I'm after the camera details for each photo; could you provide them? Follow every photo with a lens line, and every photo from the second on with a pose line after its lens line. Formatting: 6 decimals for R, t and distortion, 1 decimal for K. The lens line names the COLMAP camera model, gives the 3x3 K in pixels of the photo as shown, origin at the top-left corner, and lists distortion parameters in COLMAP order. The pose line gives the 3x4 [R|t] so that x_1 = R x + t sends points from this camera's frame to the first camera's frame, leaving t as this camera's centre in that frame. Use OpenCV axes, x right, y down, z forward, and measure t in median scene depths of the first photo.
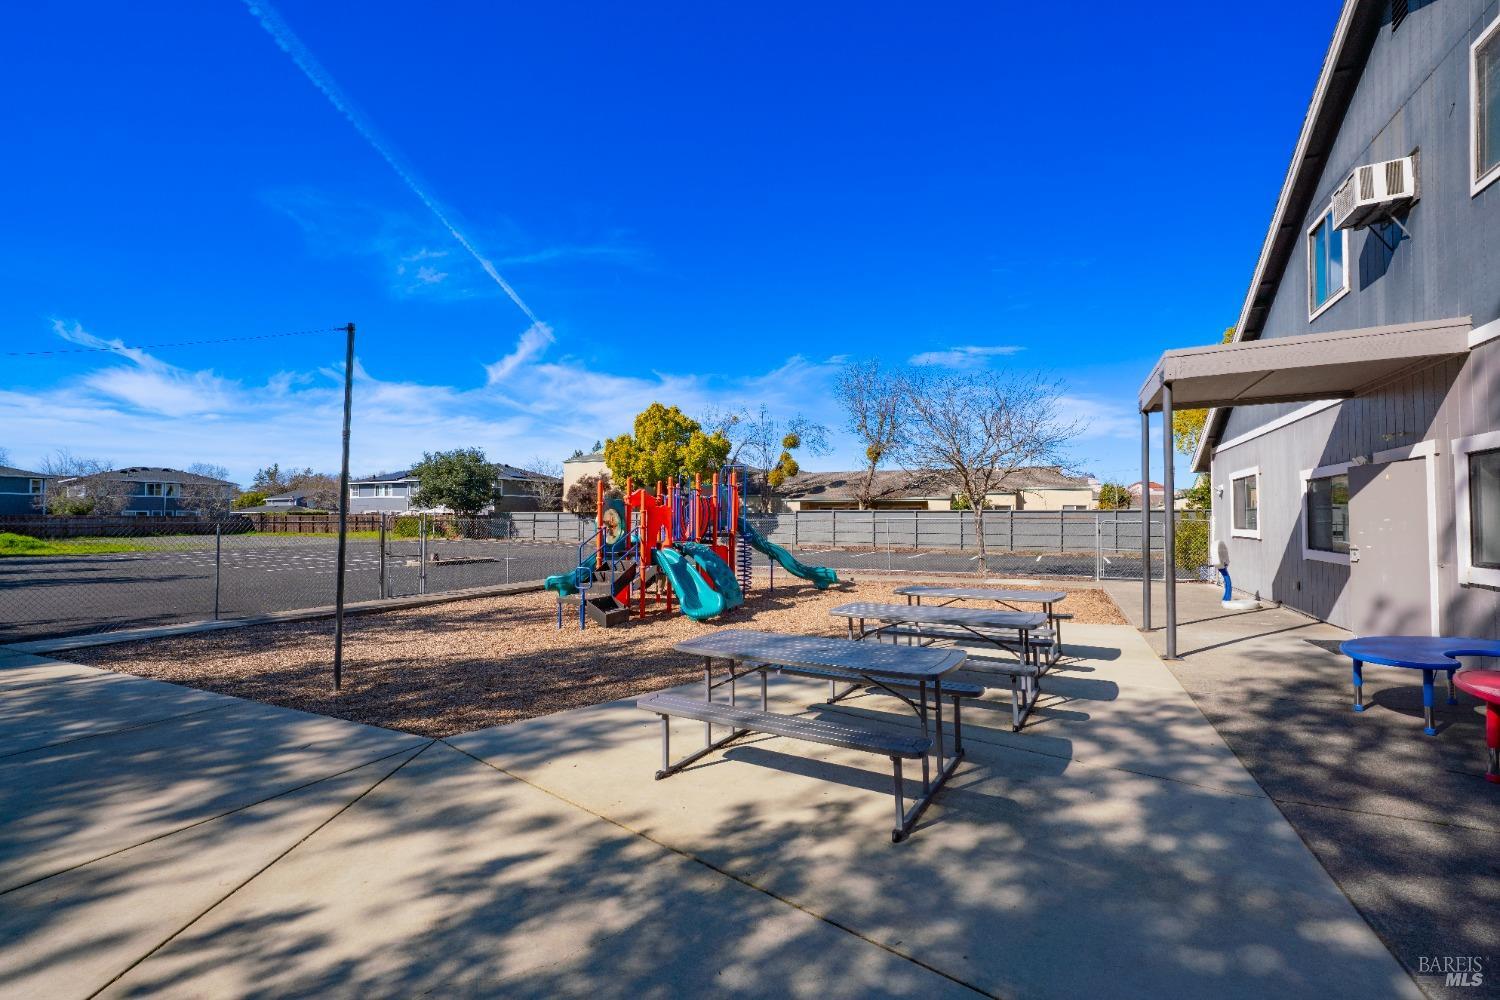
lens RADIAL K [[634.8, 0, 750.0], [0, 634.8, 500.0], [0, 0, 1]] dist [-0.001130, -0.000406]
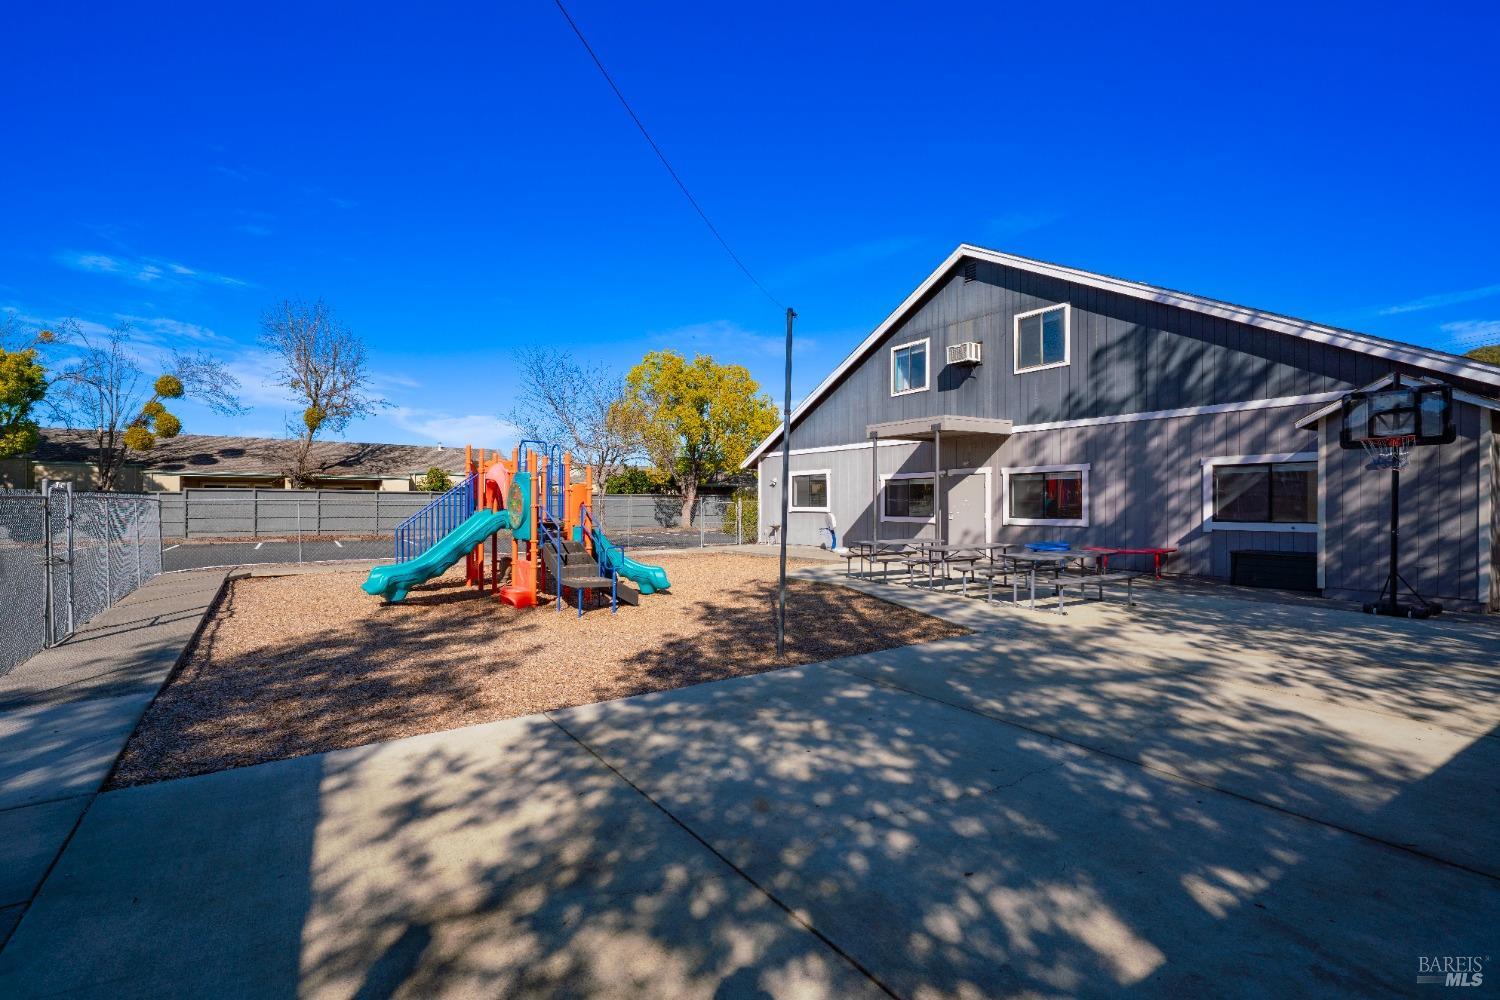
lens RADIAL K [[729.6, 0, 750.0], [0, 729.6, 500.0], [0, 0, 1]] dist [0.002243, 0.000245]
pose [[0.520160, 0.002973, 0.854064, -0.290345], [-0.025733, 0.999594, 0.012193, 0.003288], [-0.853681, -0.028320, 0.520025, 0.053519]]
